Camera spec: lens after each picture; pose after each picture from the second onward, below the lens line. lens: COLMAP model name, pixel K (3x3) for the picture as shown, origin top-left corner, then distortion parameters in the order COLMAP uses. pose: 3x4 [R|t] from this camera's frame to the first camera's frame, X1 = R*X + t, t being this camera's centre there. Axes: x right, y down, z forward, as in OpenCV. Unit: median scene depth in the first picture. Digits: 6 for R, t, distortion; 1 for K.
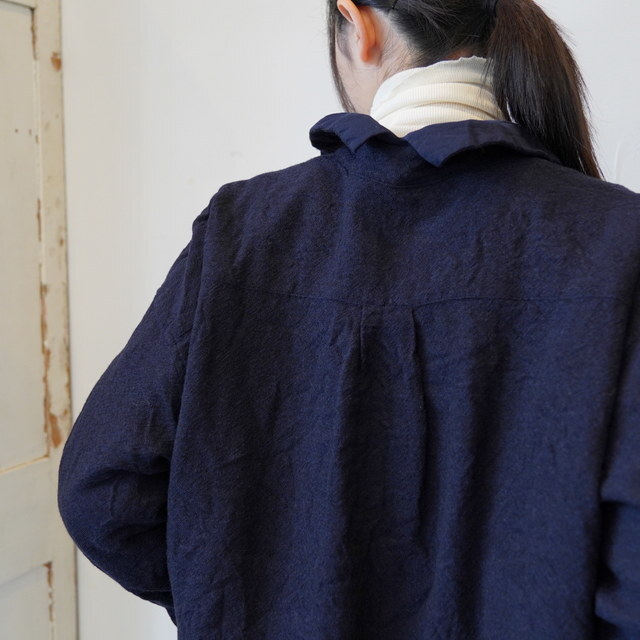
lens RADIAL K [[932.1, 0, 320.0], [0, 932.1, 320.0], [0, 0, 1]] dist [-0.041260, 0.057632]
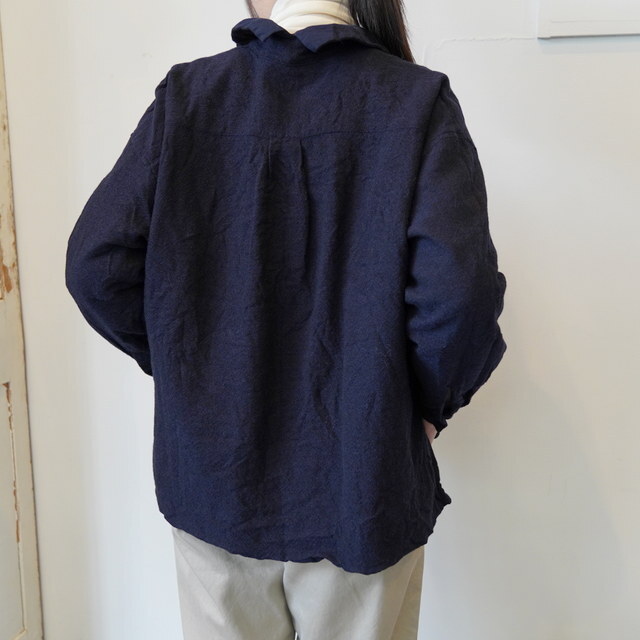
lens RADIAL K [[1025.9, 0, 320.0], [0, 1025.9, 320.0], [0, 0, 1]] dist [0.043639, 0.043504]
pose [[0.989302, -0.013271, 0.145278, -0.131499], [0.007883, 0.999262, 0.037600, 0.234337], [-0.145670, -0.036053, 0.988676, -0.797704]]
